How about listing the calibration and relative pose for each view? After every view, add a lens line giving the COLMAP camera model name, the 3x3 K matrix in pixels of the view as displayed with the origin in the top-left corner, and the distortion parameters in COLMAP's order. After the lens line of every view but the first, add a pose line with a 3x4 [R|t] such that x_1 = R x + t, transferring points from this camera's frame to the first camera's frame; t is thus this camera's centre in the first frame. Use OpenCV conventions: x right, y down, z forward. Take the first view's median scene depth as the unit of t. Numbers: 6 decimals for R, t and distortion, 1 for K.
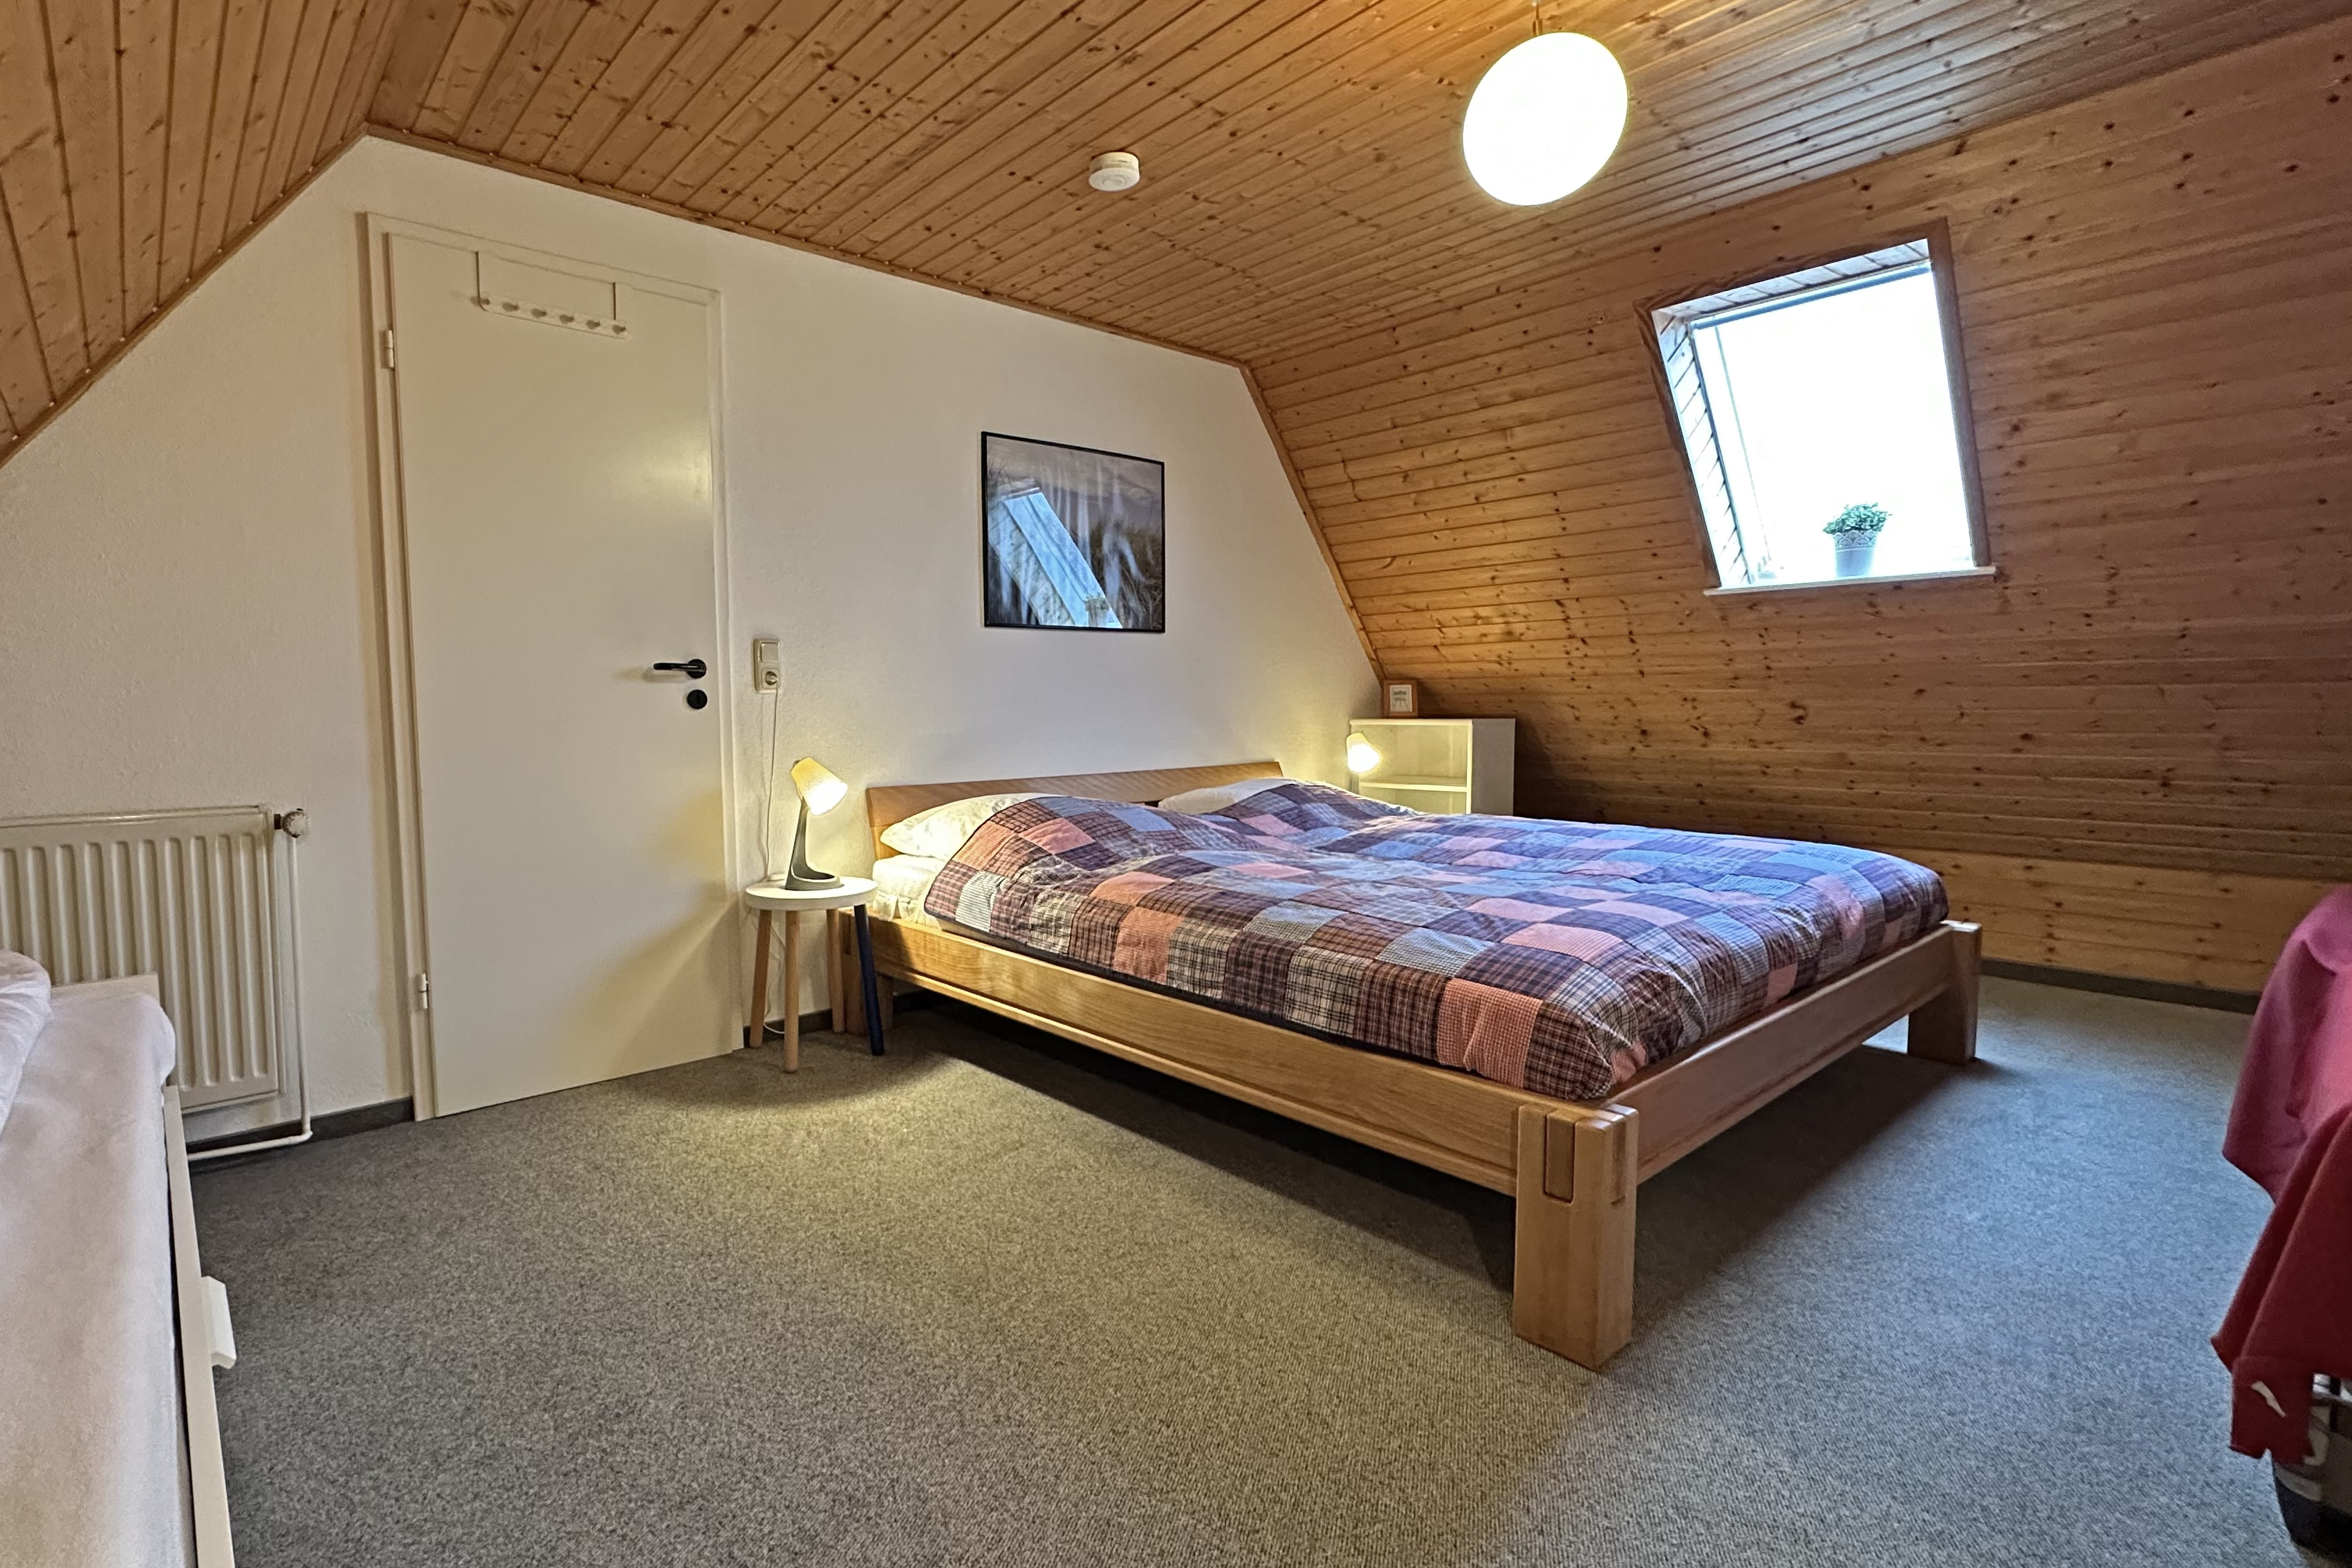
lens RADIAL K [[1135.5, 0, 1174.5], [0, 1135.5, 783.2], [0, 0, 1]] dist [-0.002949, -0.000428]
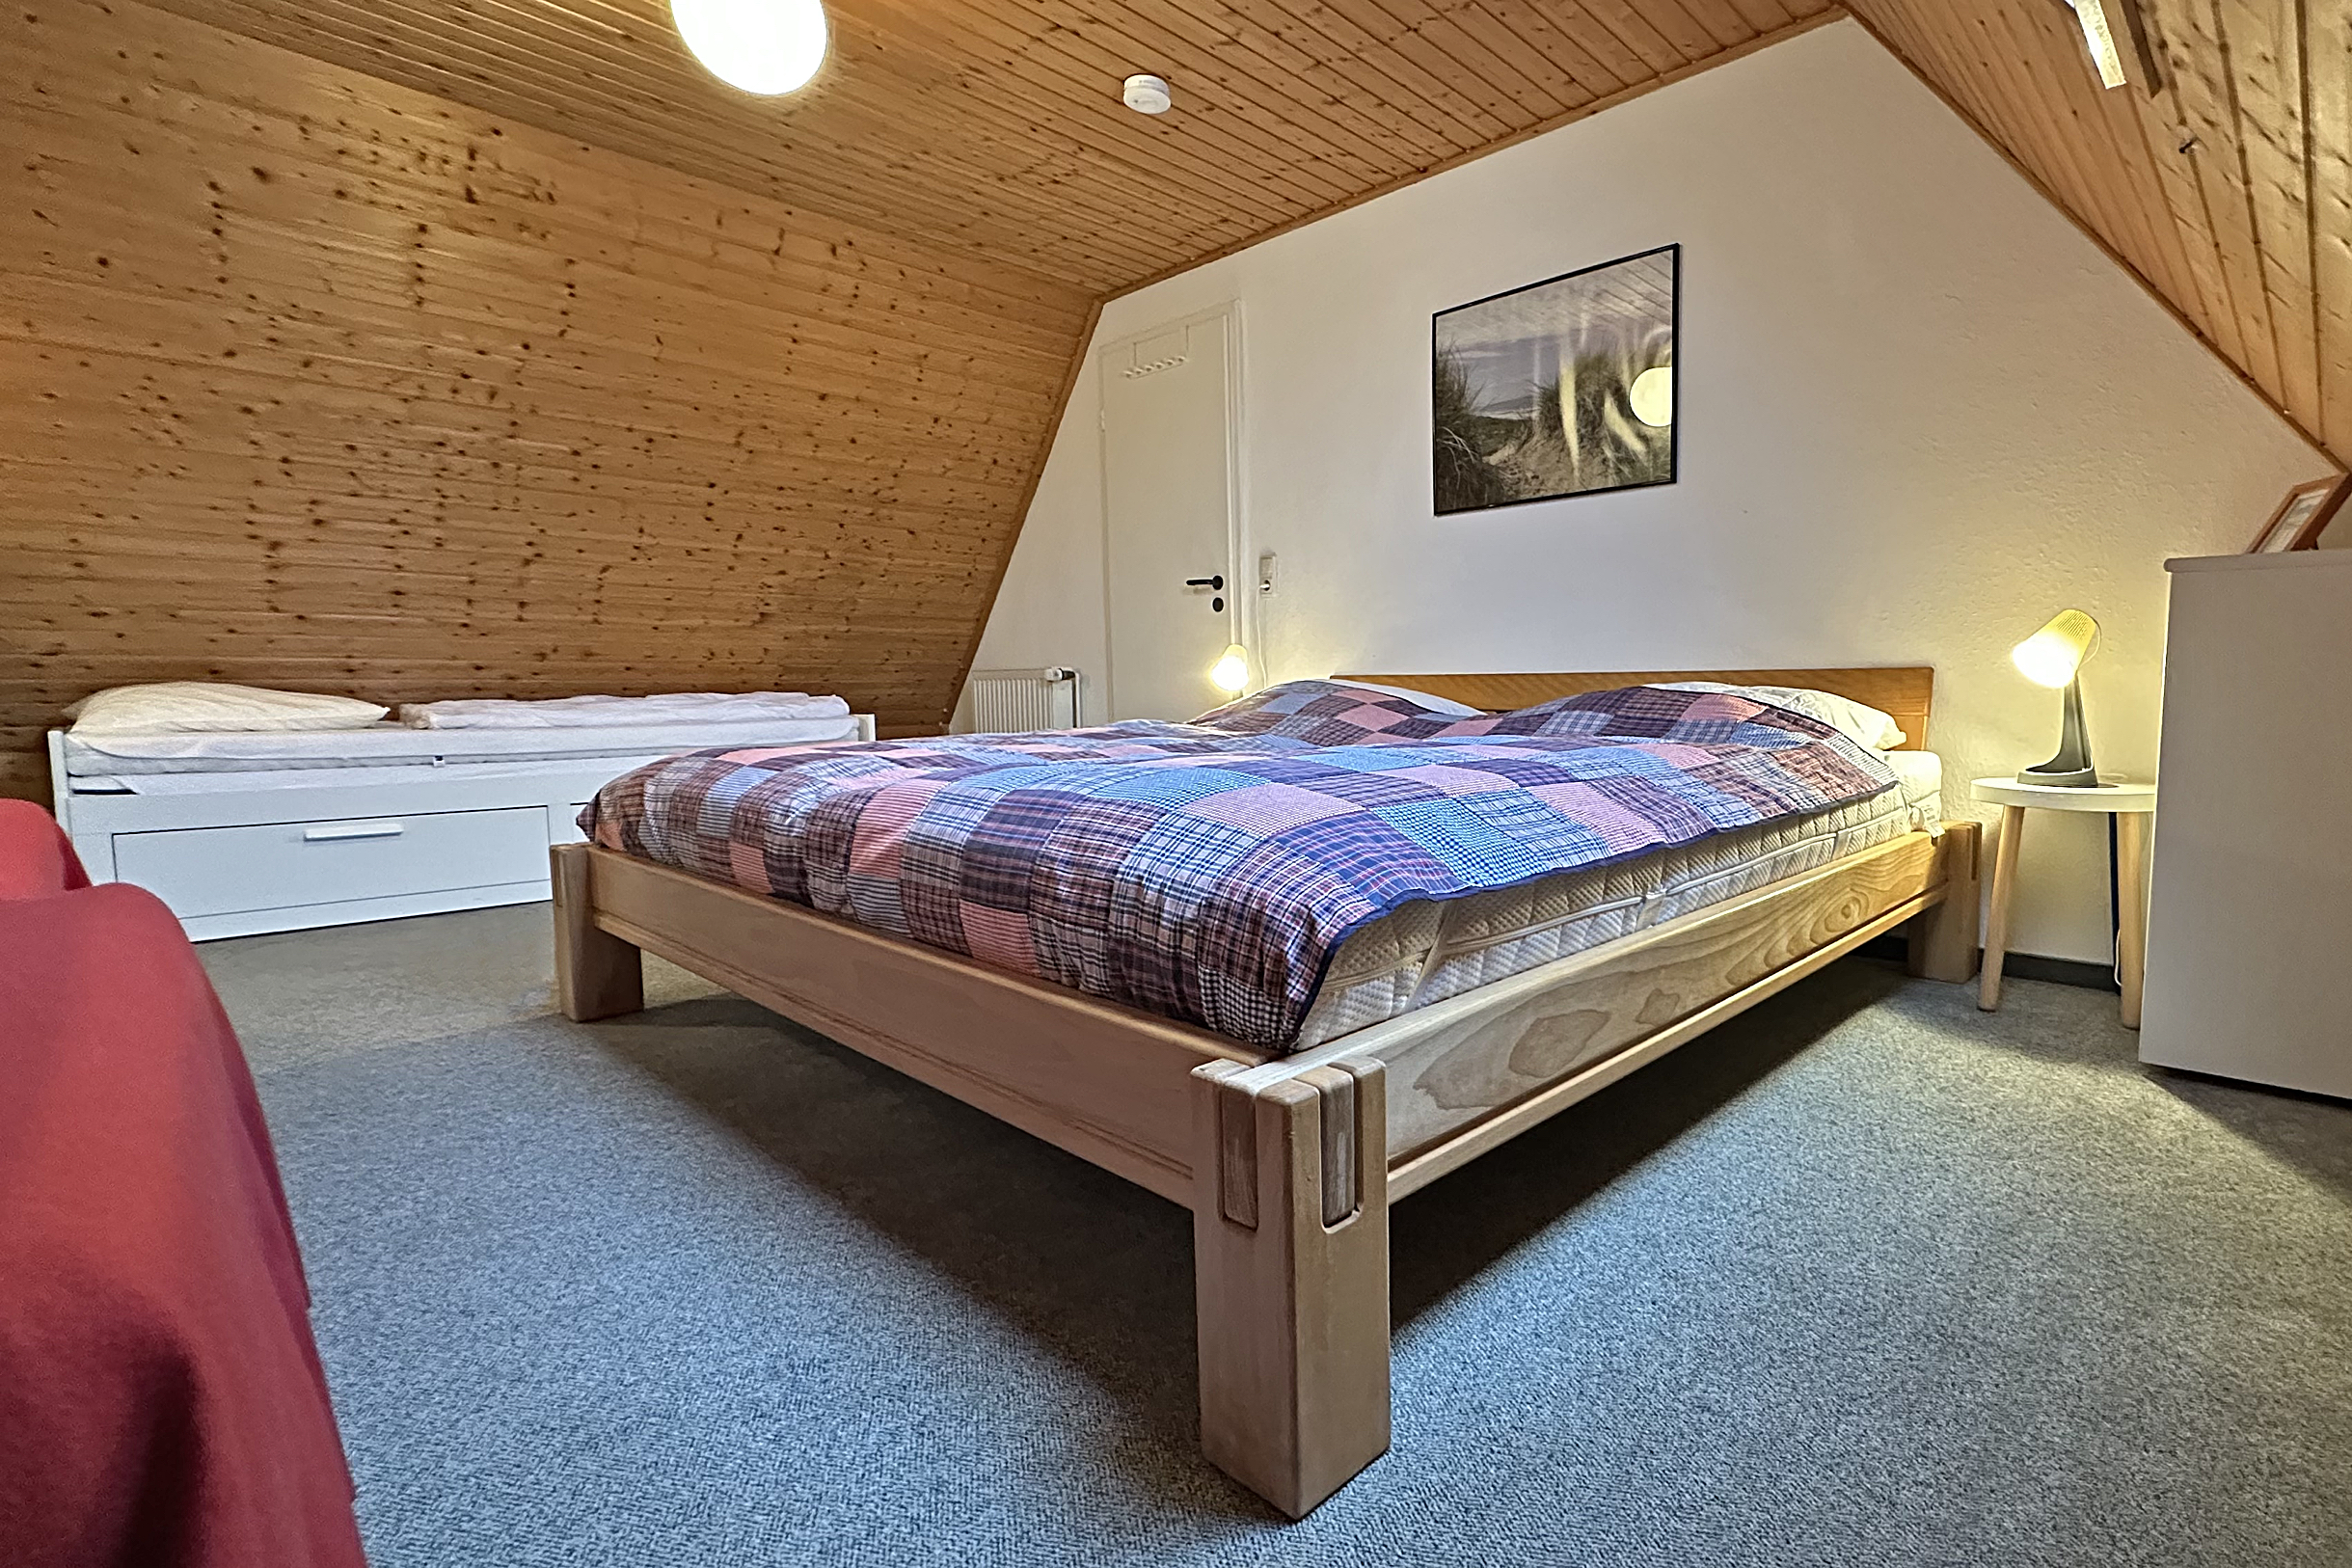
lens RADIAL K [[1135.6, 0, 1176.8], [0, 1135.6, 773.8], [0, 0, 1]] dist [-0.002949, -0.000428]
pose [[0.034319, 0.083529, -0.995914, 0.932355], [-0.068535, 0.994352, 0.081036, 0.021811], [0.997058, 0.065474, 0.039849, 0.865097]]
